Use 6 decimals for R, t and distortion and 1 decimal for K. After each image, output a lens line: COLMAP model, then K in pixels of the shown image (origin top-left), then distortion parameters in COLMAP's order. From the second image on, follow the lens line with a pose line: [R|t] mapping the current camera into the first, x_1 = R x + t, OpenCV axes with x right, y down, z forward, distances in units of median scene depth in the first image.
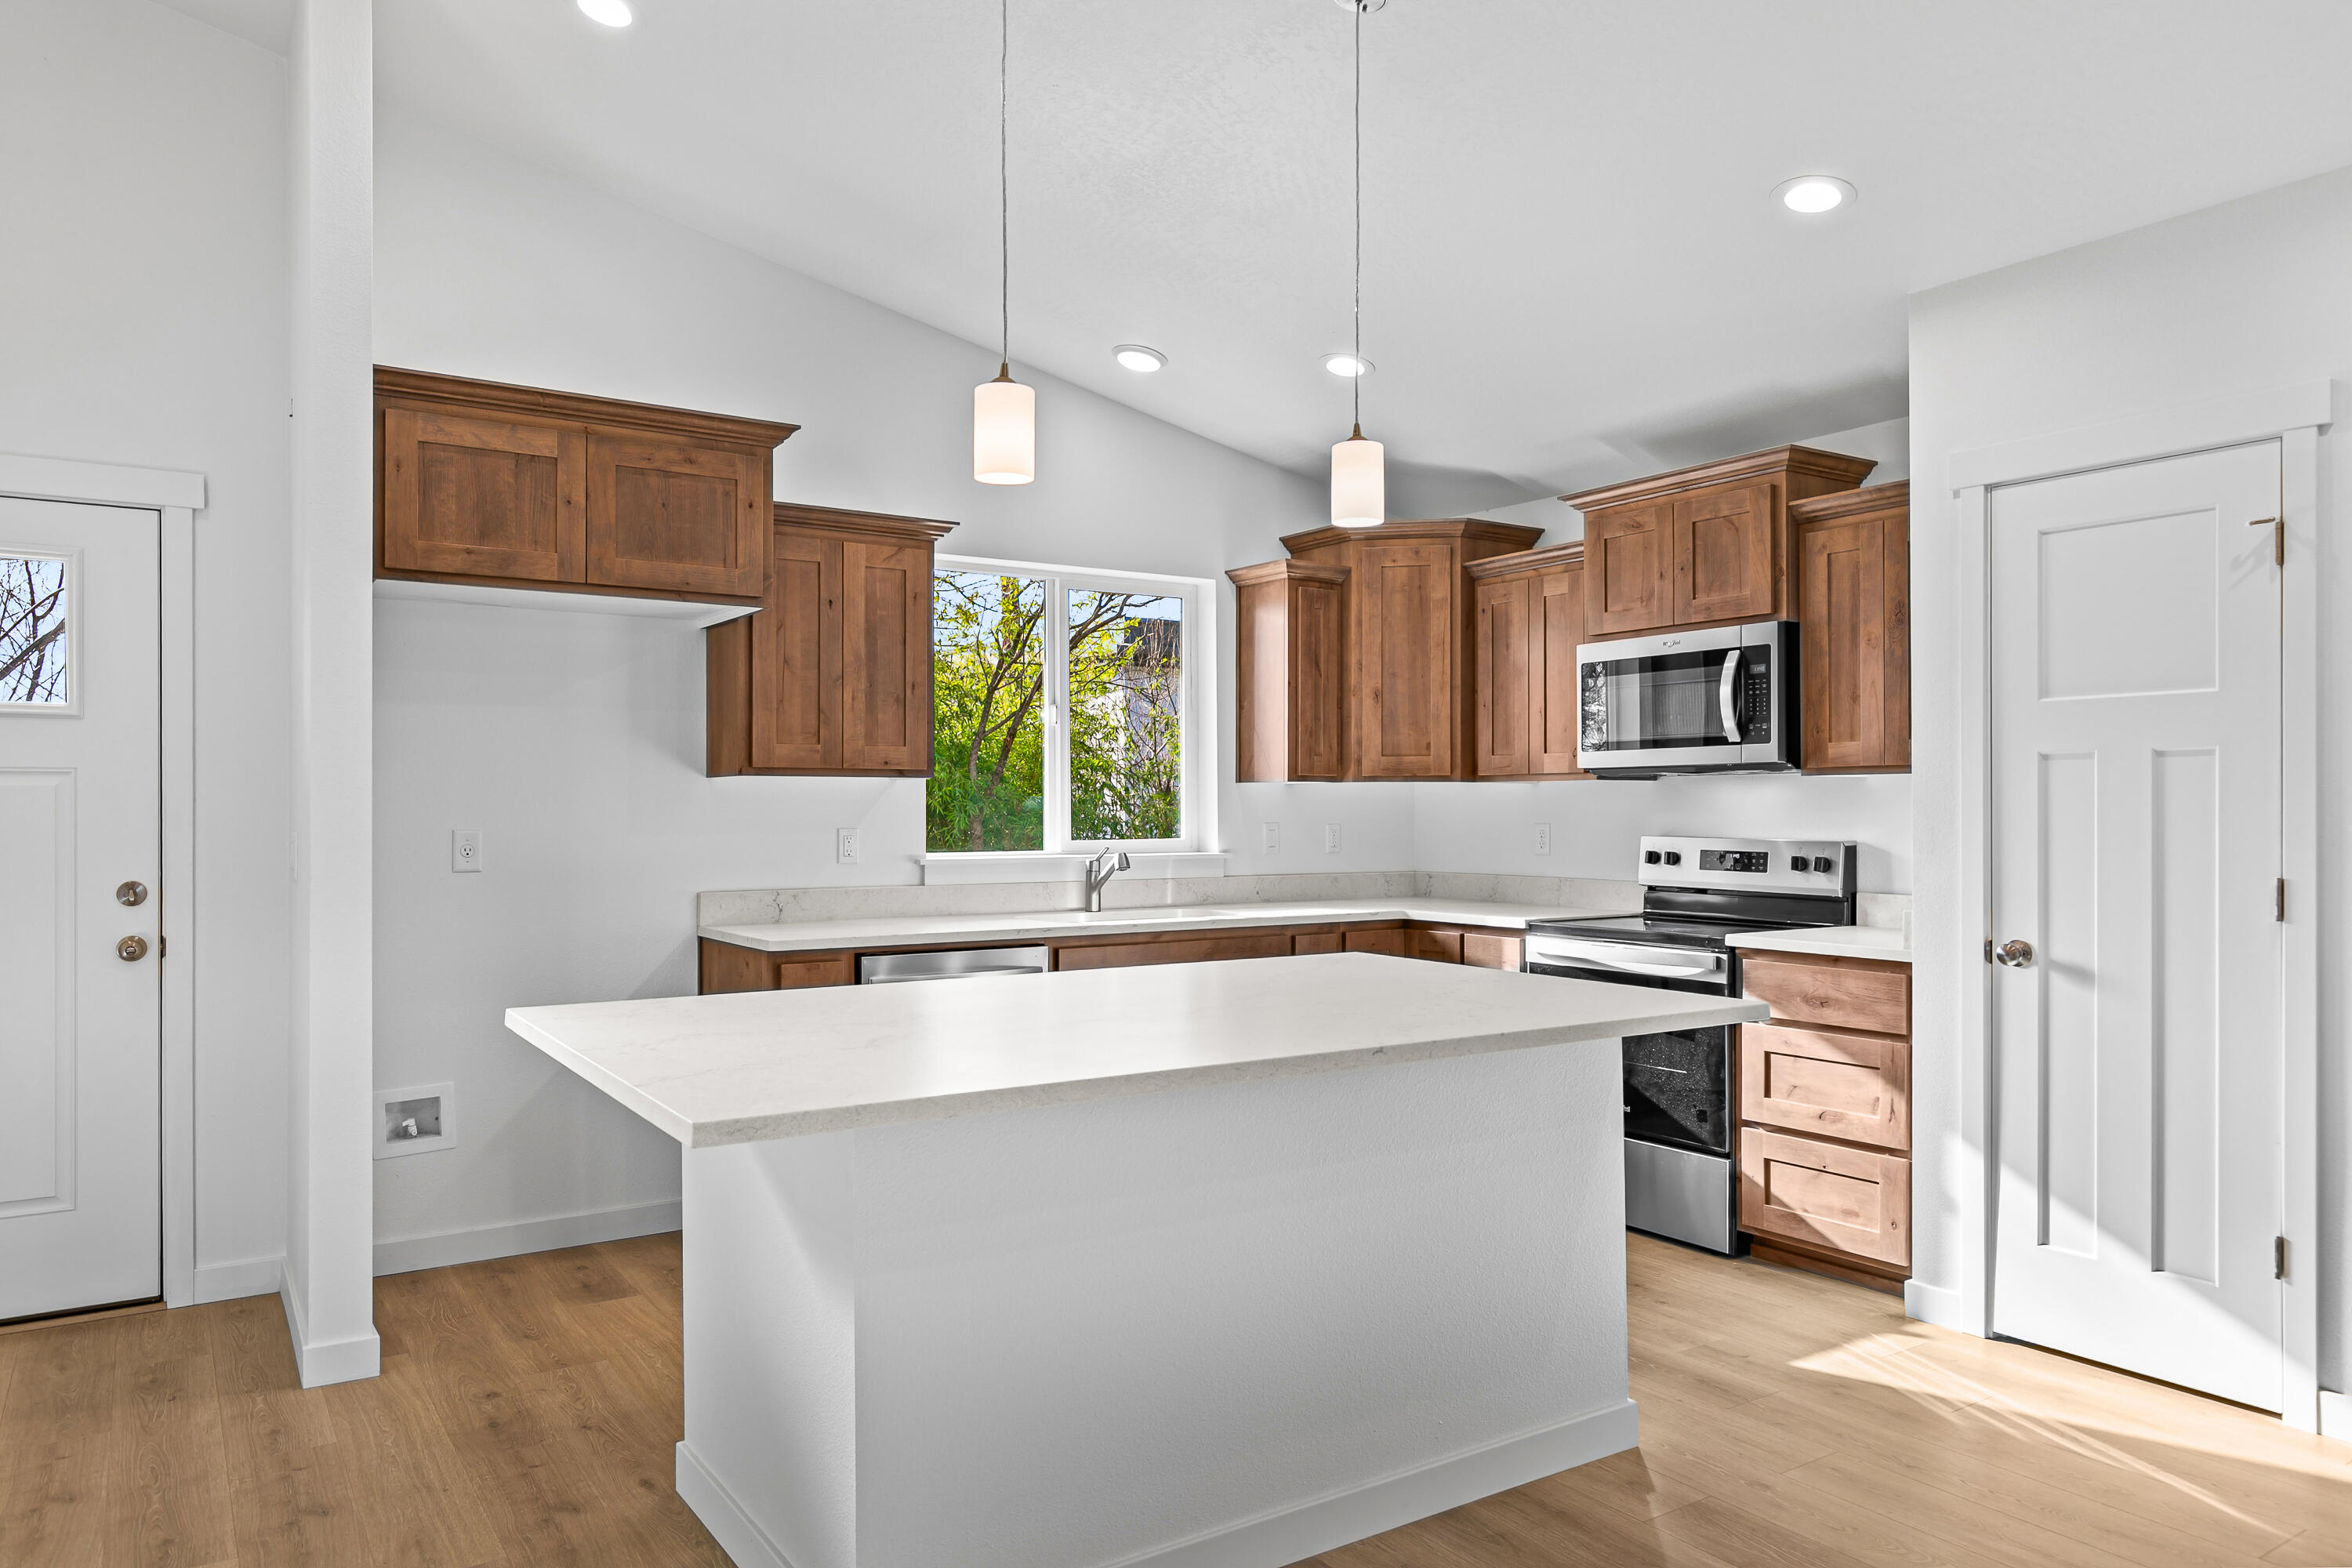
lens RADIAL K [[1562.5, 0, 1174.7], [0, 1562.5, 806.3], [0, 0, 1]] dist [0.021347, -0.003151]
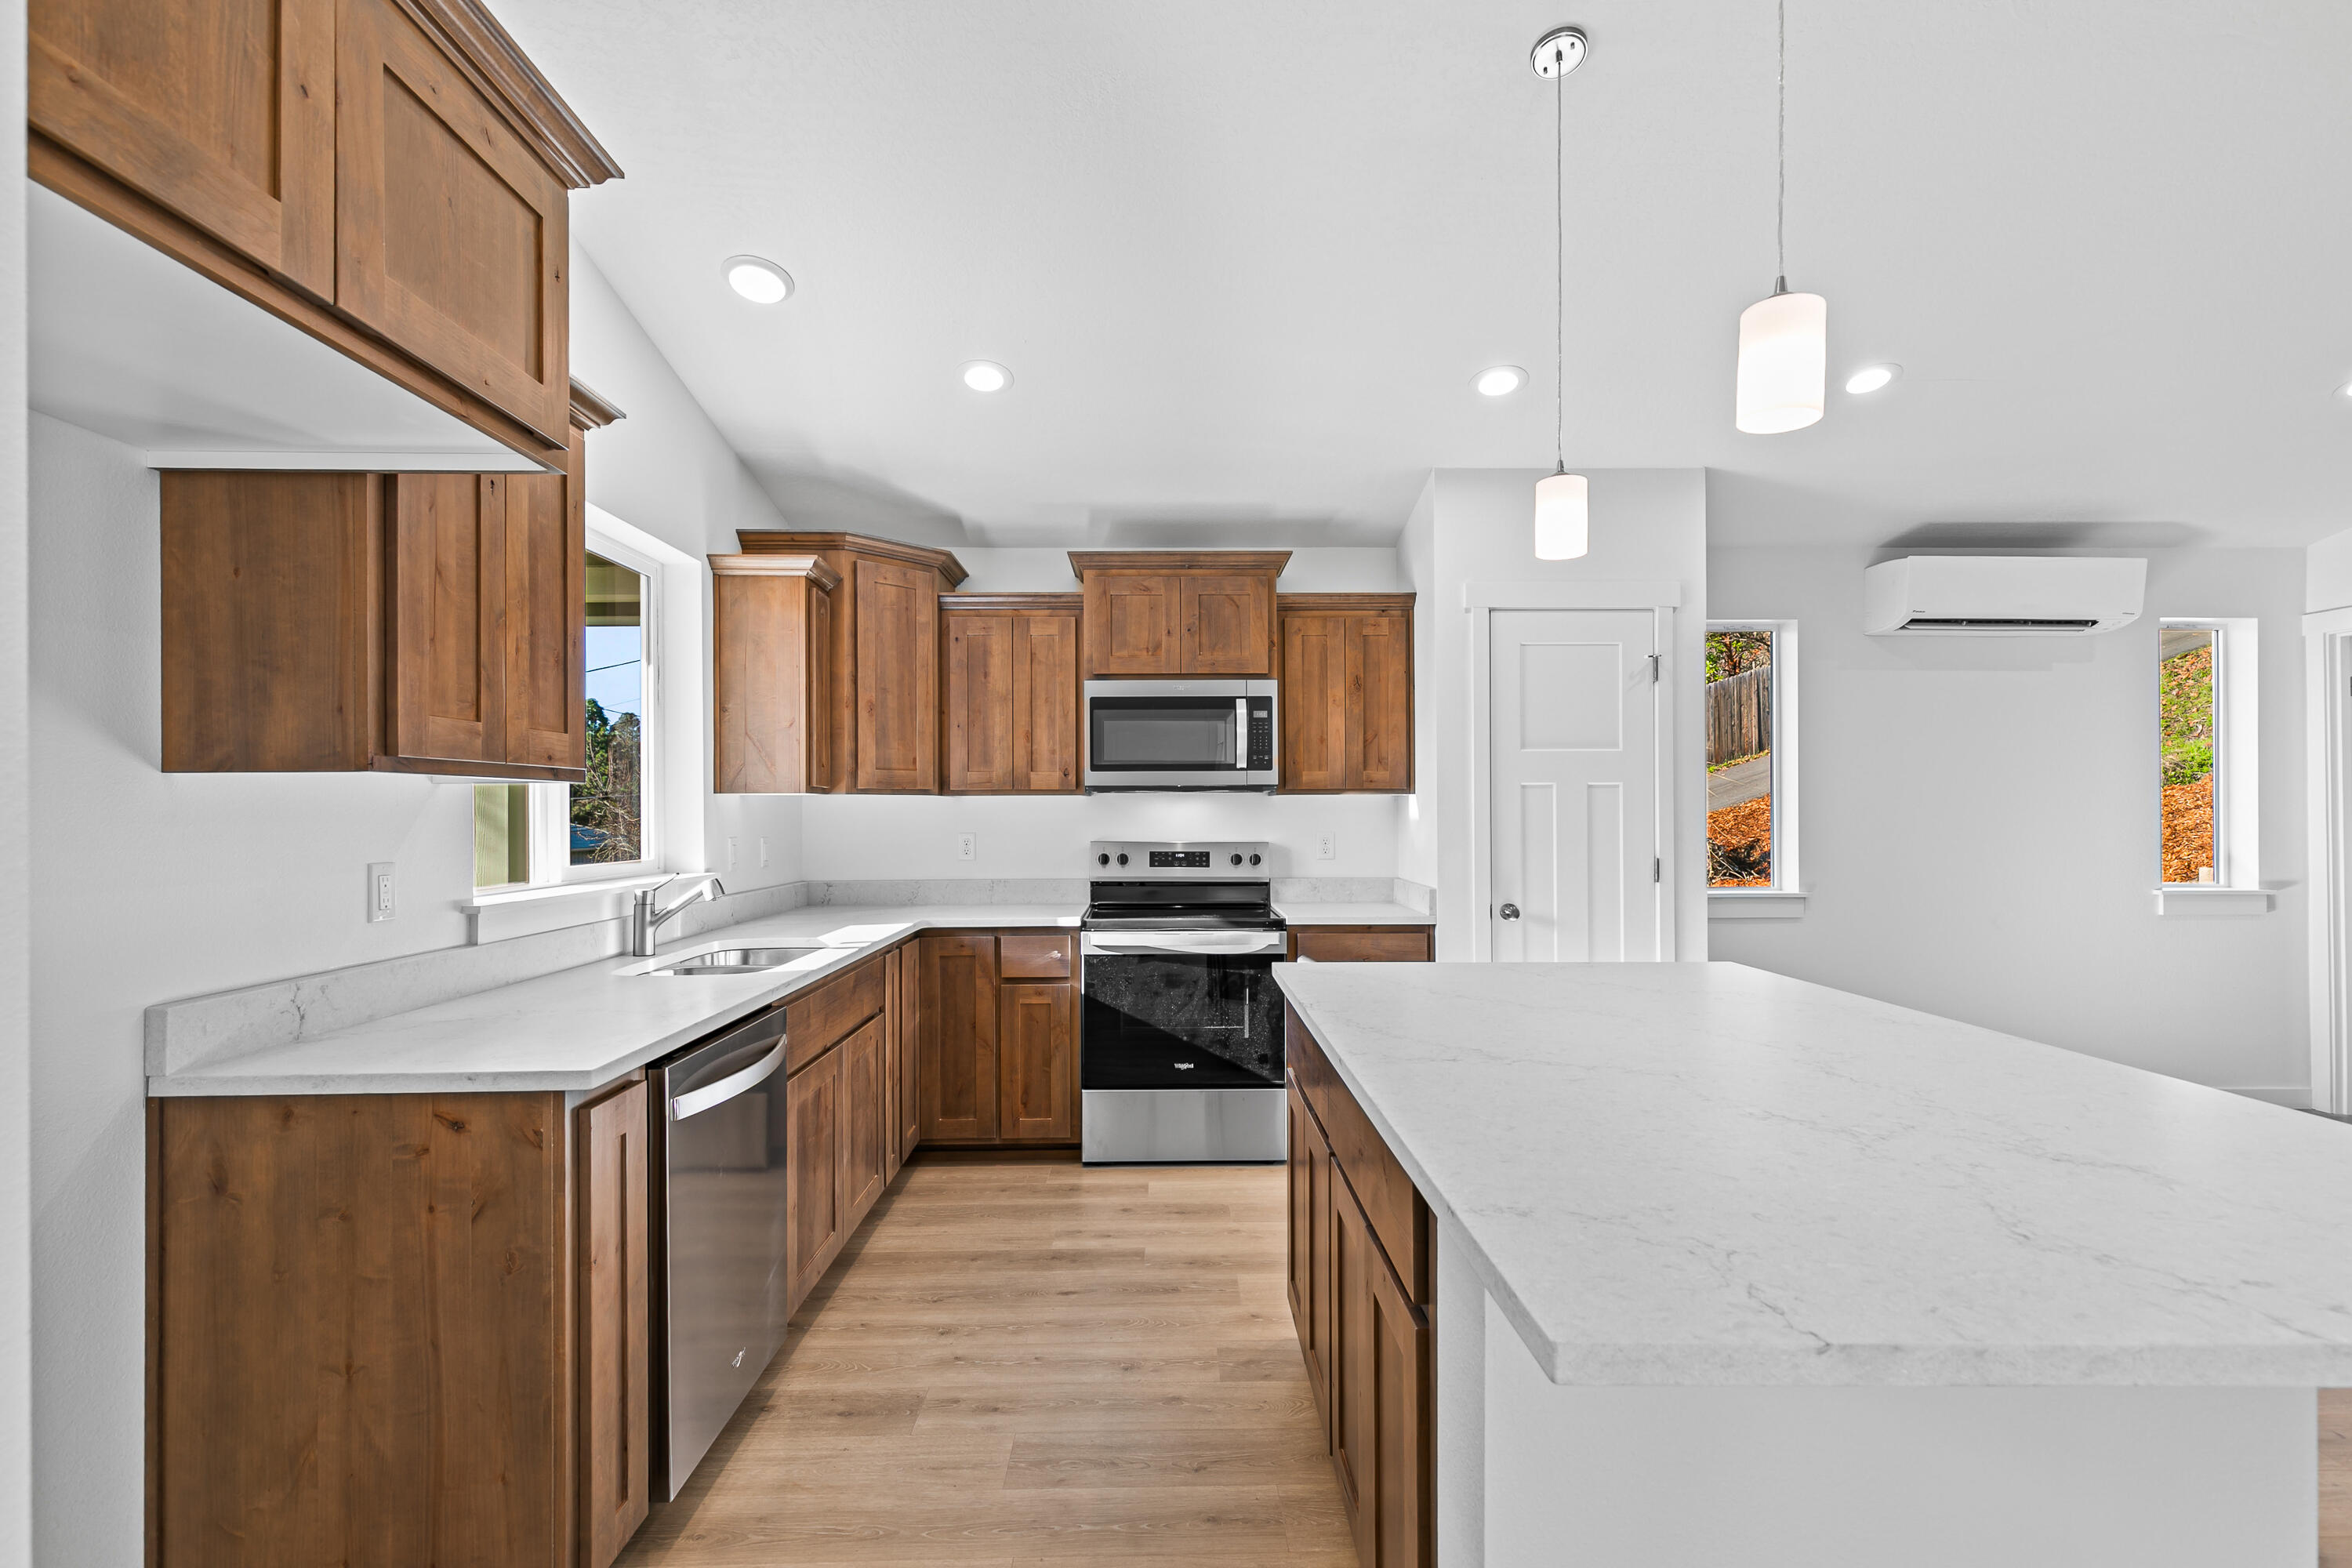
lens RADIAL K [[1072.6, 0, 1179.9], [0, 1072.6, 809.5], [0, 0, 1]] dist [0.002424, -0.000137]
pose [[0.537686, -0.000079, 0.843145, -0.421253], [0.001569, 0.999998, -0.000907, -0.006034], [-0.843144, 0.001811, 0.537685, 0.557172]]
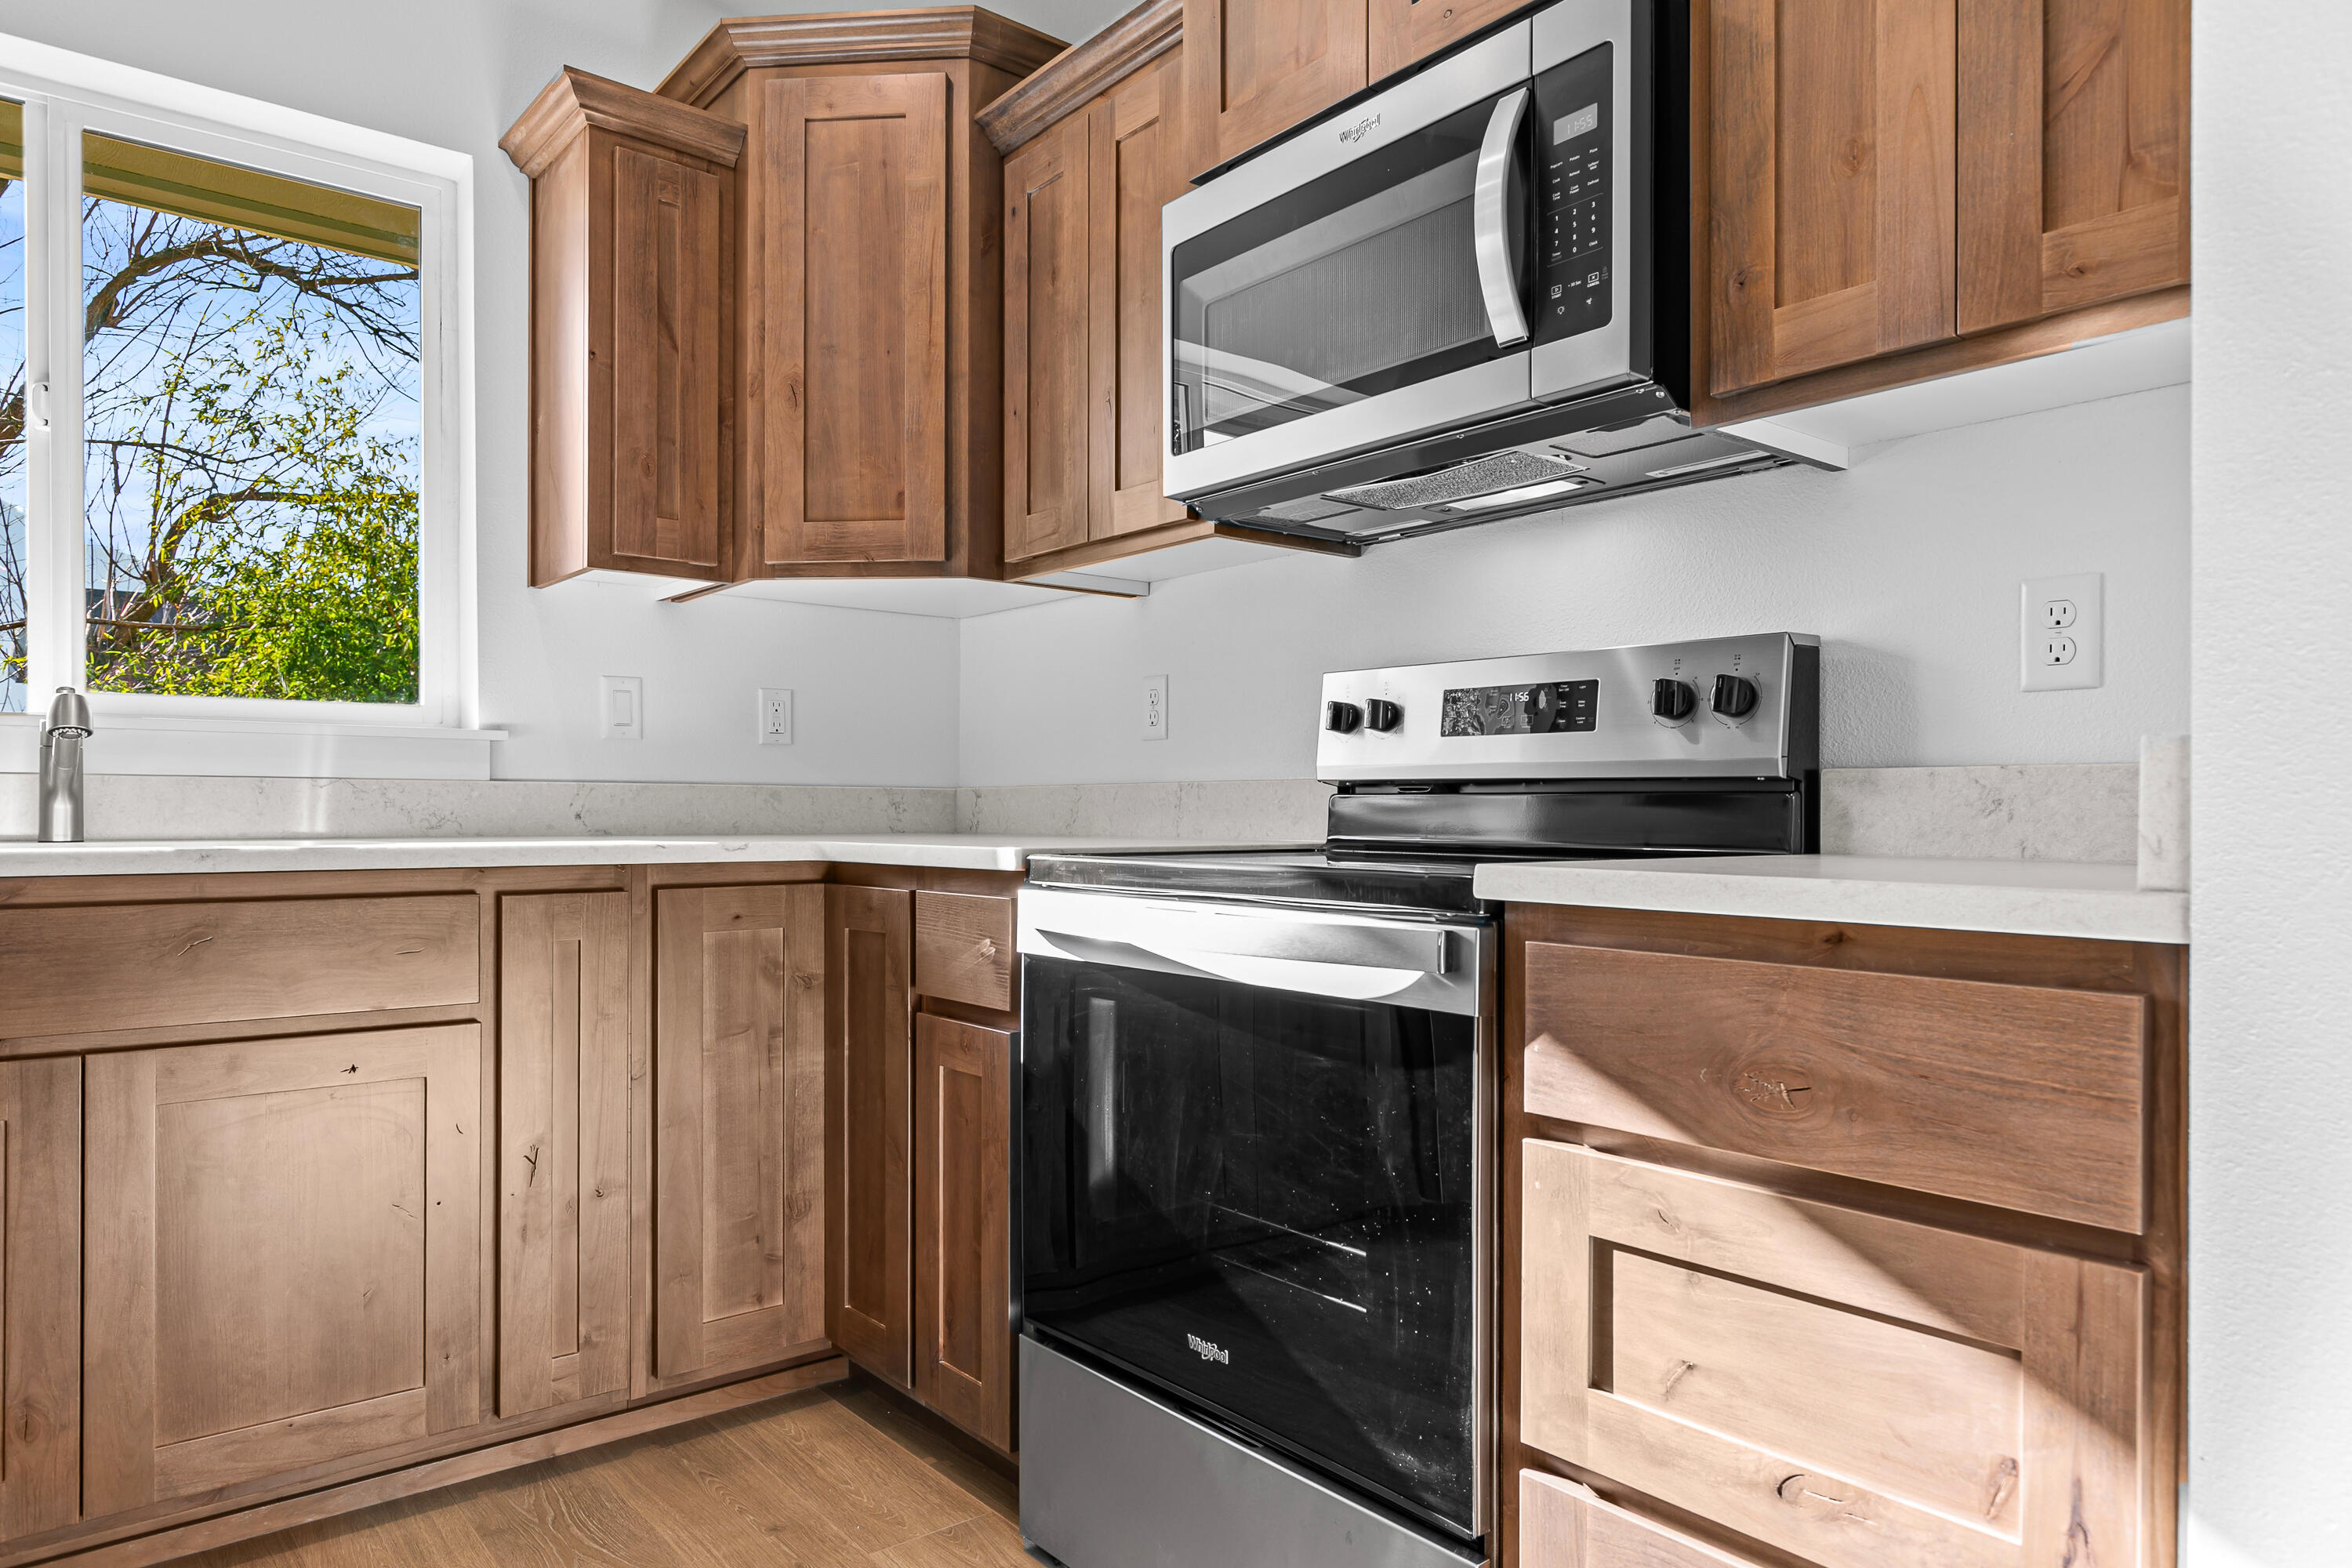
lens RADIAL K [[1461.7, 0, 1178.3], [0, 1461.7, 813.9], [0, 0, 1]] dist [0.005857, 0.001400]
pose [[0.995503, 0.002763, 0.094685, 0.246239], [-0.003108, 0.999989, 0.003497, 0.066171], [-0.094675, -0.003775, 0.995501, 0.663670]]
